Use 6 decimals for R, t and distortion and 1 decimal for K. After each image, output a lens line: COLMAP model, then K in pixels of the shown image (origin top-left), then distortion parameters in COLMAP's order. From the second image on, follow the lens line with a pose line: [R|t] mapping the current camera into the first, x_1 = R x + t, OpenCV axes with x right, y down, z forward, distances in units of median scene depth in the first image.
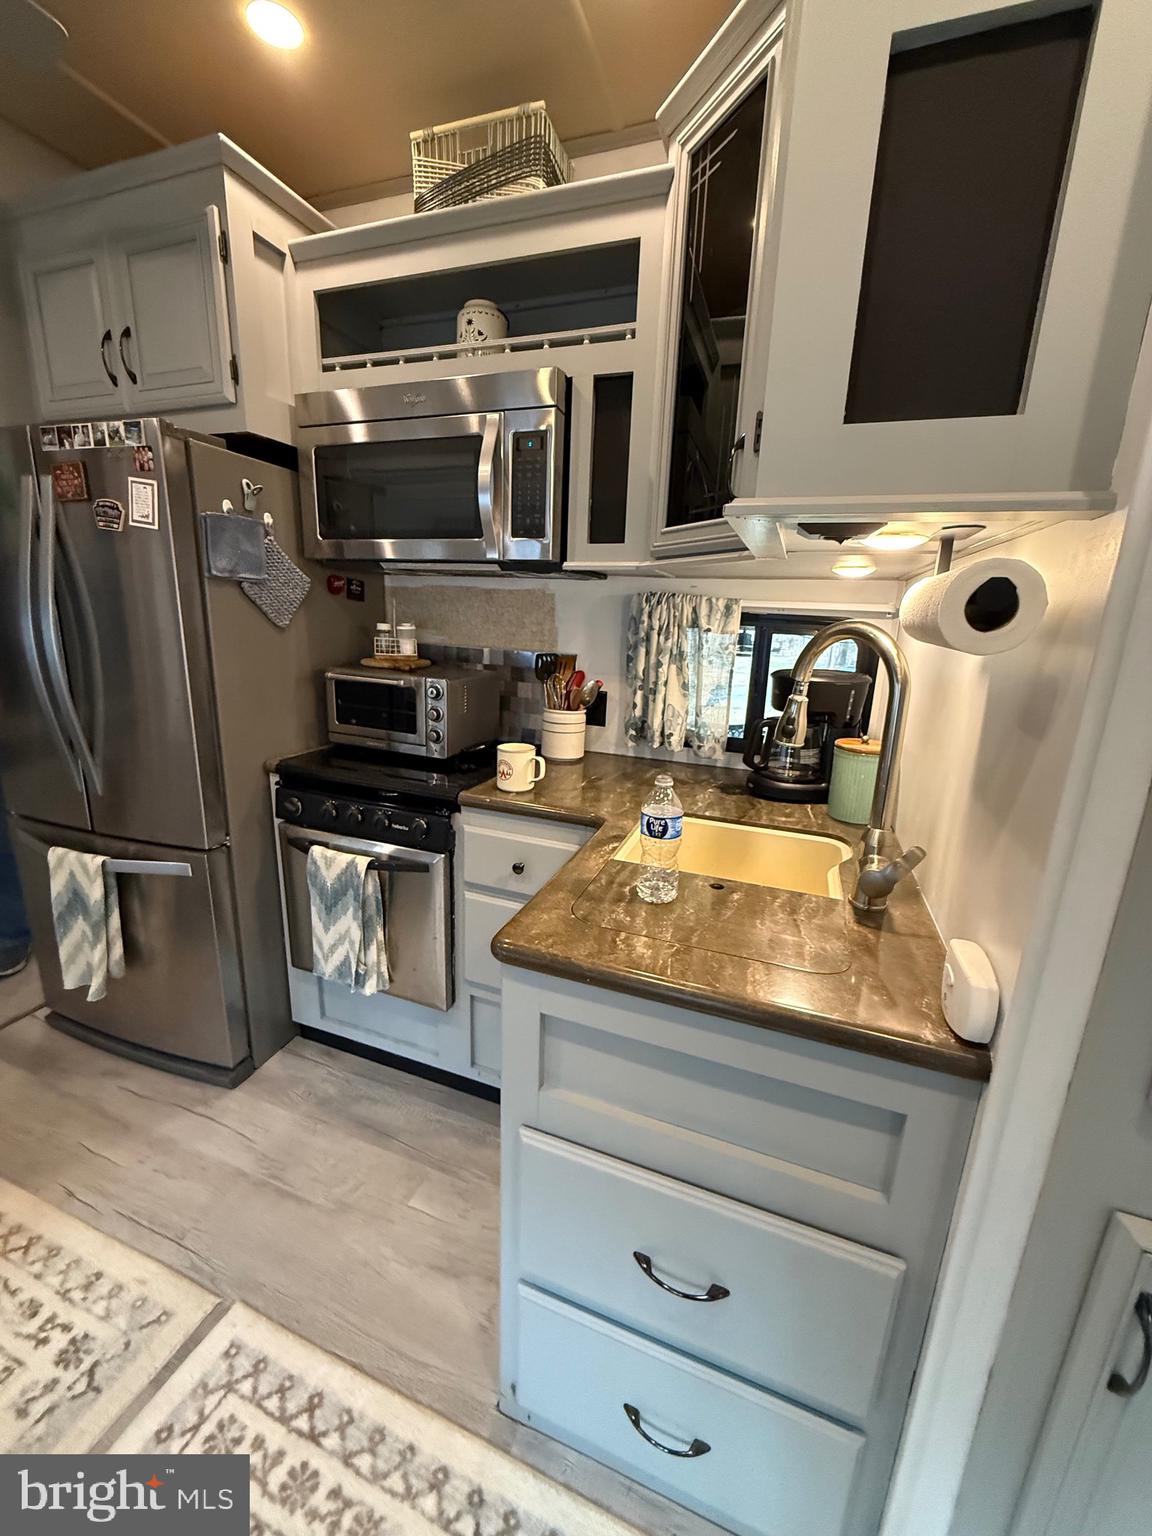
lens RADIAL K [[611.3, 0, 579.2], [0, 611.3, 764.7], [0, 0, 1]] dist [-0.001818, -0.000197]
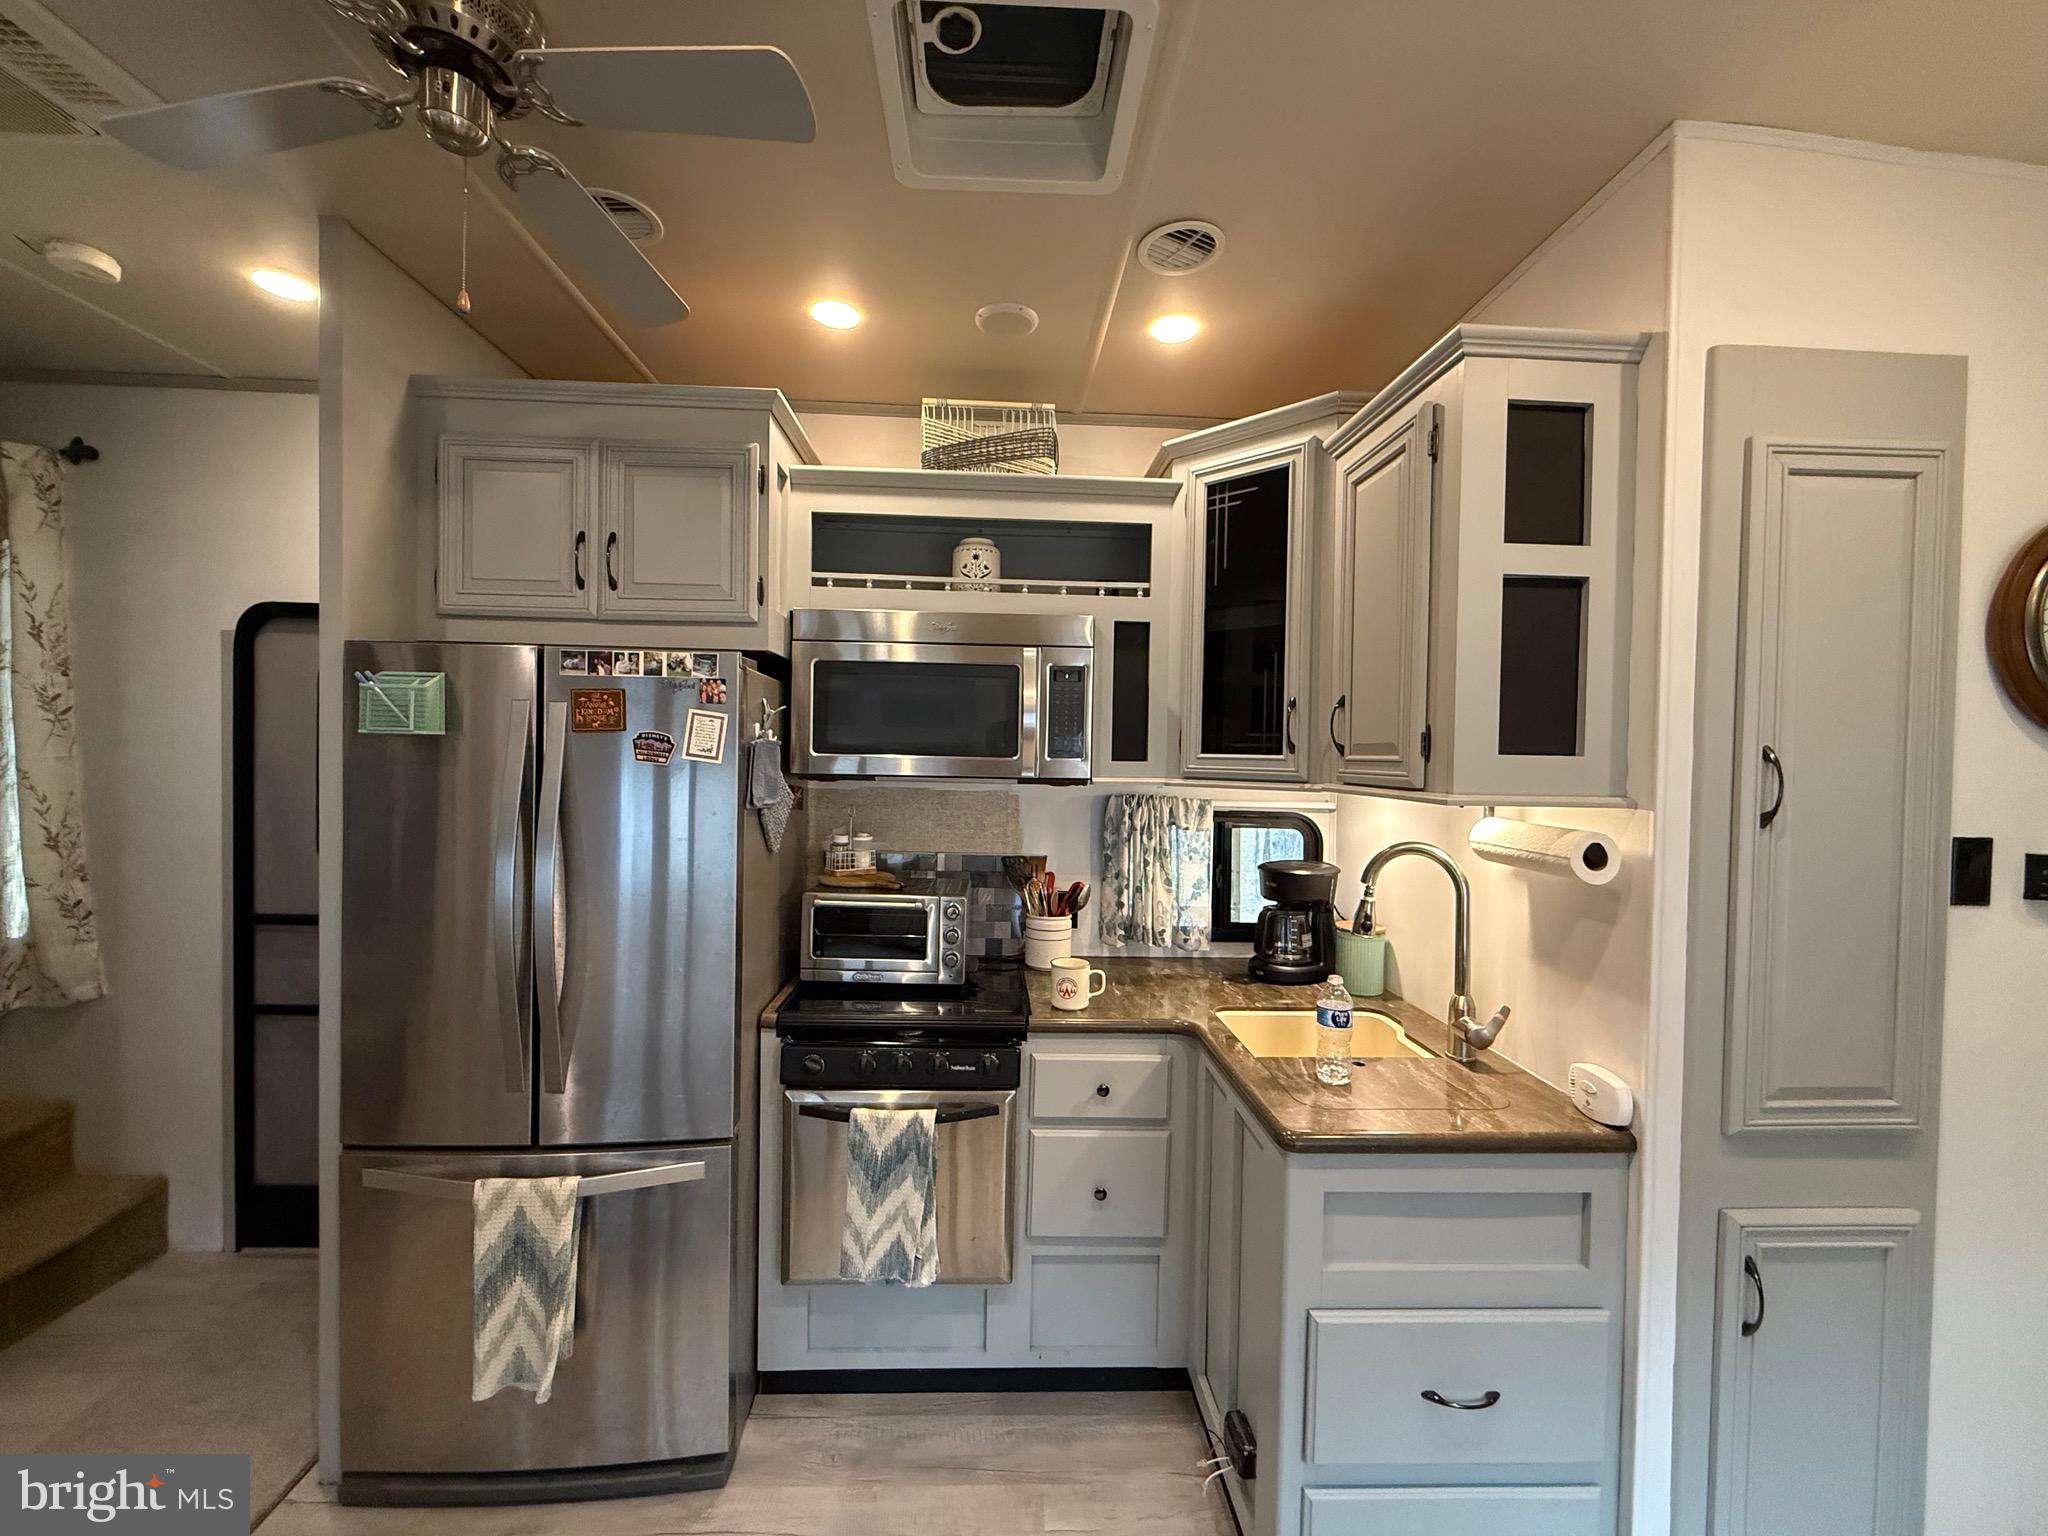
lens RADIAL K [[815.0, 0, 1015.9], [0, 815.0, 765.3], [0, 0, 1]] dist [-0.001818, -0.000197]
pose [[0.922801, -0.025257, 0.384448, -0.660276], [0.108711, 0.974372, -0.196928, -0.086894], [-0.369621, 0.223519, 0.901898, -0.216430]]
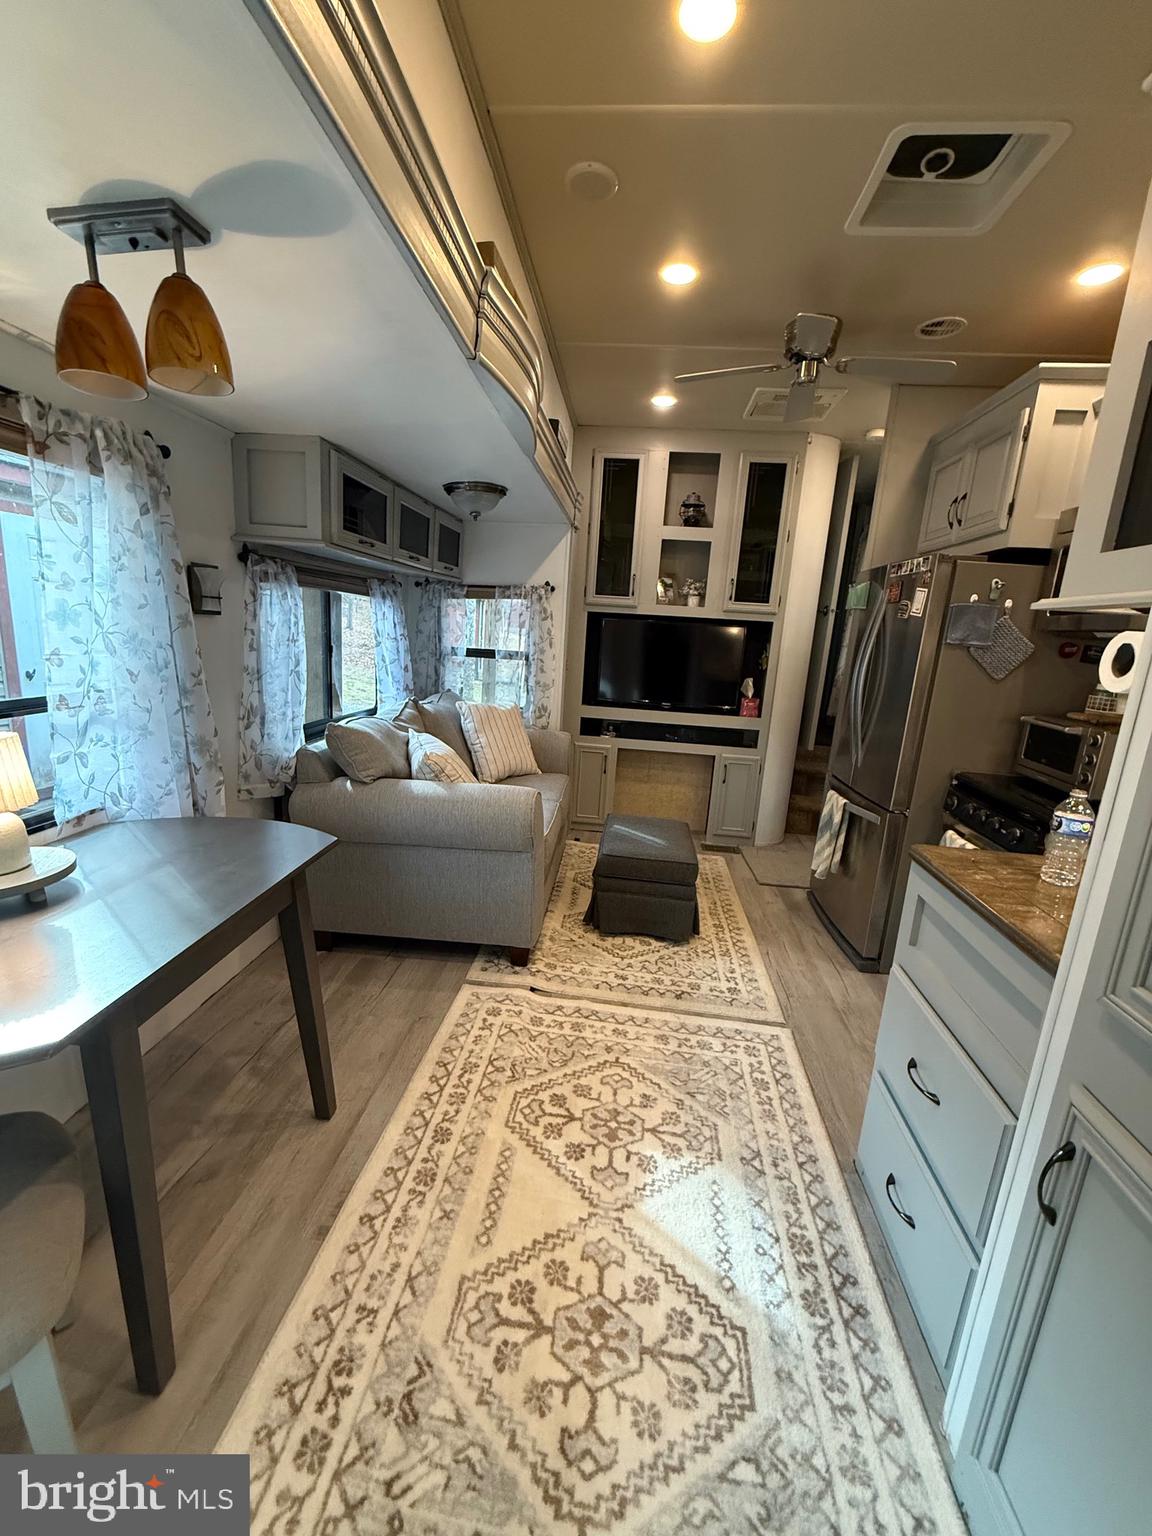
lens RADIAL K [[611.3, 0, 579.2], [0, 611.3, 764.7], [0, 0, 1]] dist [-0.001818, -0.000197]
pose [[0.255435, 0.192187, -0.947532, 0.663431], [-0.288848, 0.950454, 0.114912, 0.076245], [0.922670, 0.244341, 0.298292, -0.249620]]
